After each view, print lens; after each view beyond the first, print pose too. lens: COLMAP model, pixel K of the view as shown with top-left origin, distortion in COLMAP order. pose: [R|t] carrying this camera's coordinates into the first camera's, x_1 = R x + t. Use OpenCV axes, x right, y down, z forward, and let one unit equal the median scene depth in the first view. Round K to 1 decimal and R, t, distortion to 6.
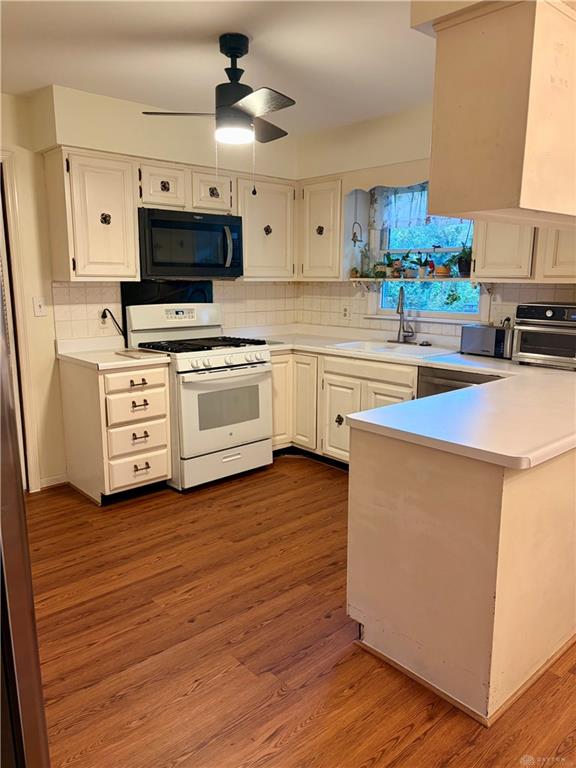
lens RADIAL K [[581.3, 0, 286.0], [0, 581.3, 388.9], [0, 0, 1]] dist [0.048441, -0.029959]
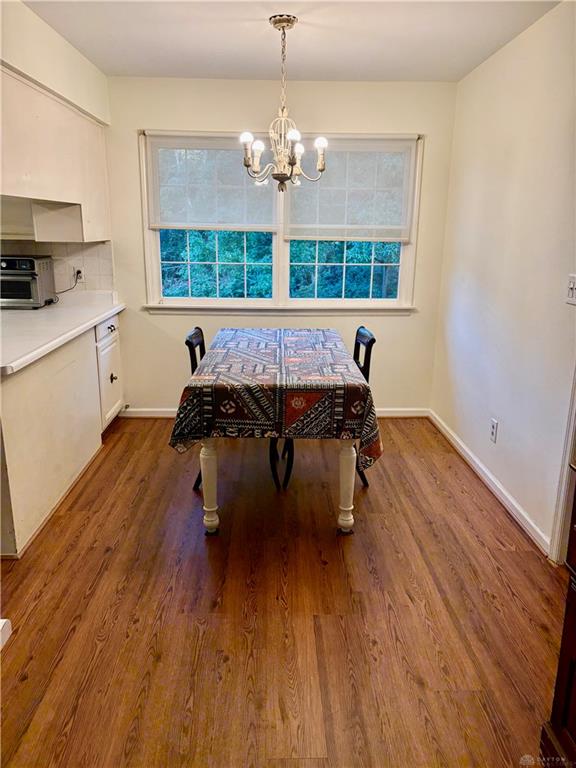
lens RADIAL K [[581.3, 0, 290.2], [0, 581.3, 380.7], [0, 0, 1]] dist [0.048441, -0.029959]
pose [[0.645023, -0.189822, 0.740212, -0.135783], [0.140164, 0.981611, 0.129588, 0.039107], [-0.751199, 0.020163, 0.659768, -0.289669]]
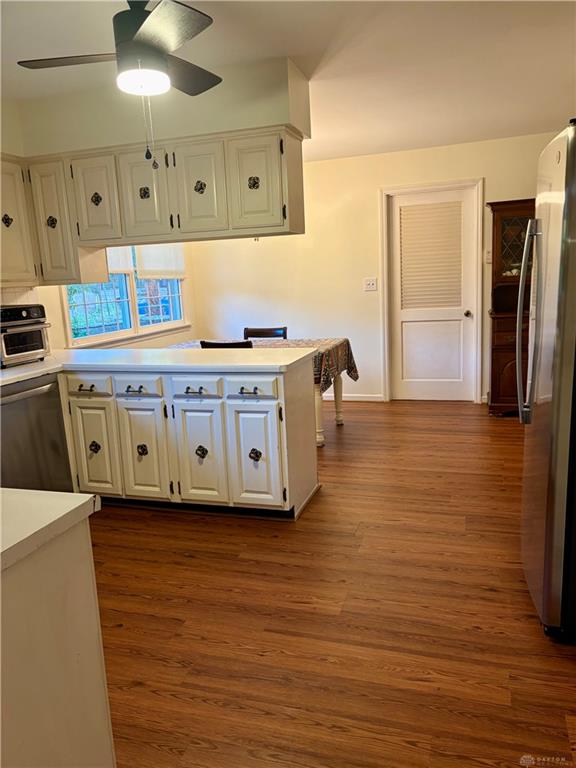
lens RADIAL K [[581.3, 0, 286.0], [0, 581.3, 386.8], [0, 0, 1]] dist [0.048441, -0.029959]
pose [[-0.506134, -0.144933, 0.850190, -0.863472], [0.205871, 0.936980, 0.282287, -0.239796], [-0.837523, 0.317905, -0.444400, 1.283644]]
